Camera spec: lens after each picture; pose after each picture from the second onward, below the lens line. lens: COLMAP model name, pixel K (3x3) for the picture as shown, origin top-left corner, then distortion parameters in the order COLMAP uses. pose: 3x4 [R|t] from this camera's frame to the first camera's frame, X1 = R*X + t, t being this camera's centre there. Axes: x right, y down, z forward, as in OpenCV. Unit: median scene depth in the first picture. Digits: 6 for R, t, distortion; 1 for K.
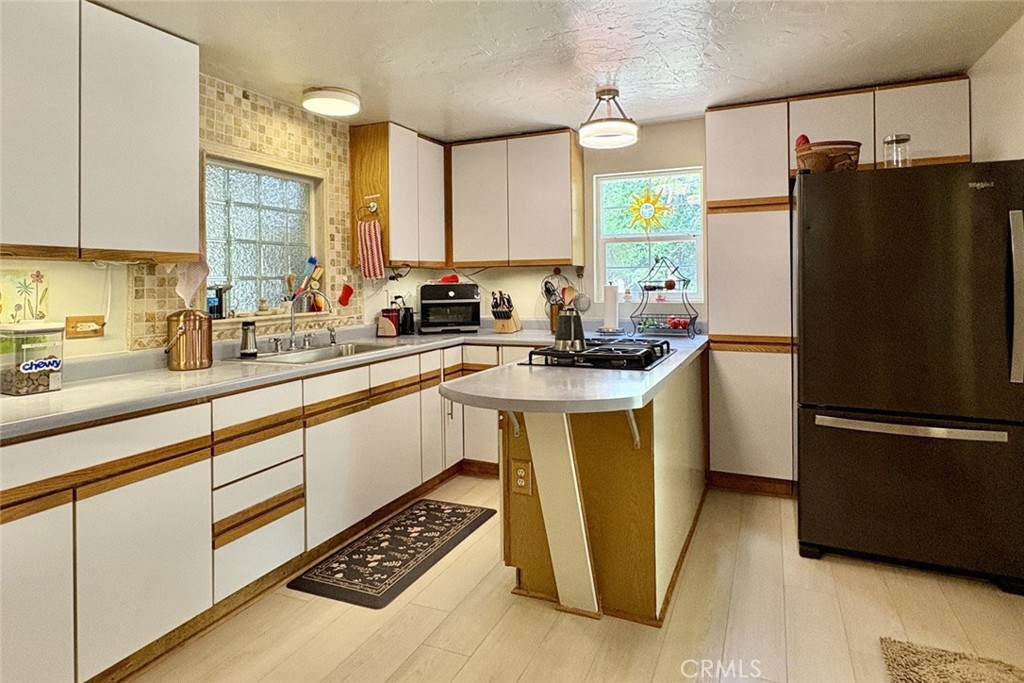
lens RADIAL K [[580.0, 0, 513.0], [0, 580.0, 277.6], [0, 0, 1]] dist [0.001871, 0.000506]
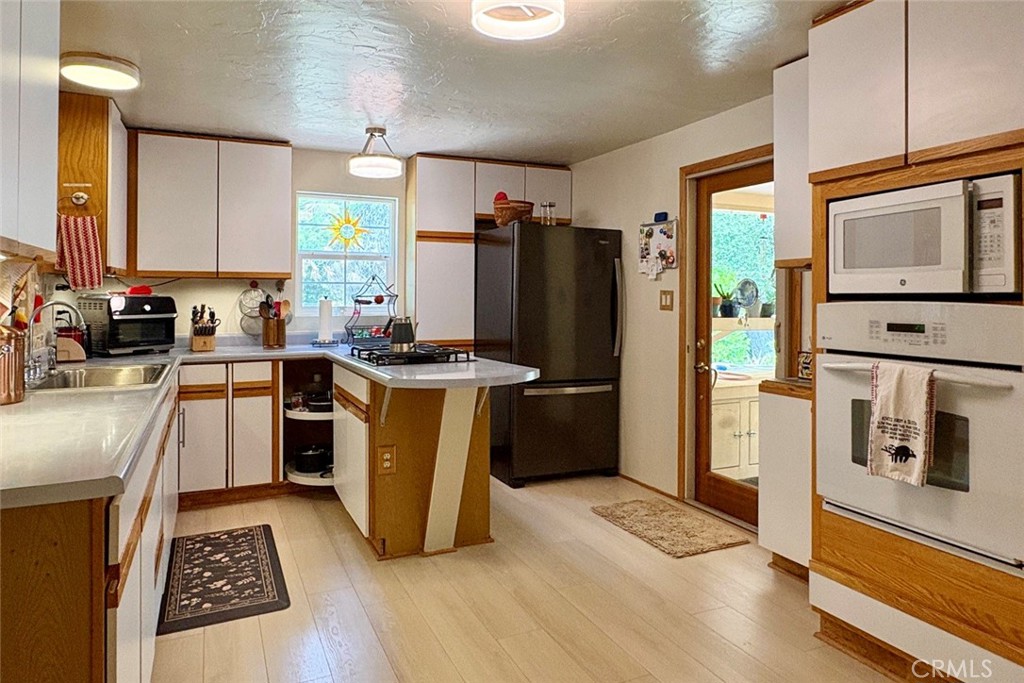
lens RADIAL K [[648.8, 0, 512.4], [0, 648.8, 297.1], [0, 0, 1]] dist [-0.003904, -0.000150]
pose [[0.657951, 0.012772, 0.752953, -0.575352], [-0.013615, 0.999894, -0.005063, 0.011869], [-0.752938, -0.006920, 0.658055, -0.039718]]
